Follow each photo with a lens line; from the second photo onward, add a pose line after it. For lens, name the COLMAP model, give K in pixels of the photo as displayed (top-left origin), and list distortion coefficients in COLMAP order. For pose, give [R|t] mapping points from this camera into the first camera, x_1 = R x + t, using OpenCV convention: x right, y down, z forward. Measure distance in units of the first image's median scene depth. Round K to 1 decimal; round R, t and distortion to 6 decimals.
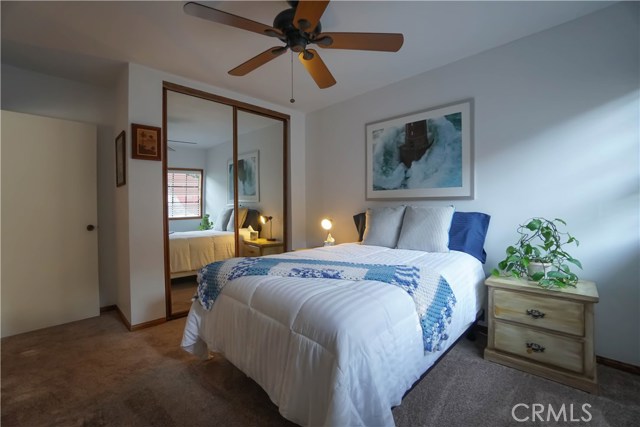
lens RADIAL K [[288.0, 0, 318.1], [0, 288.0, 211.0], [0, 0, 1]] dist [-0.036458, 0.005430]
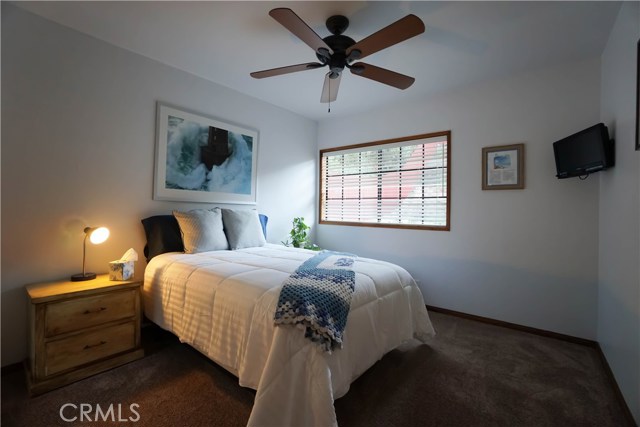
lens RADIAL K [[288.0, 0, 317.8], [0, 288.0, 212.1], [0, 0, 1]] dist [-0.036458, 0.005430]
pose [[-0.096103, 0.005501, 0.995356, -0.712301], [0.001528, 0.999984, -0.005379, 0.001267], [-0.995370, 0.001004, -0.096110, 0.715703]]
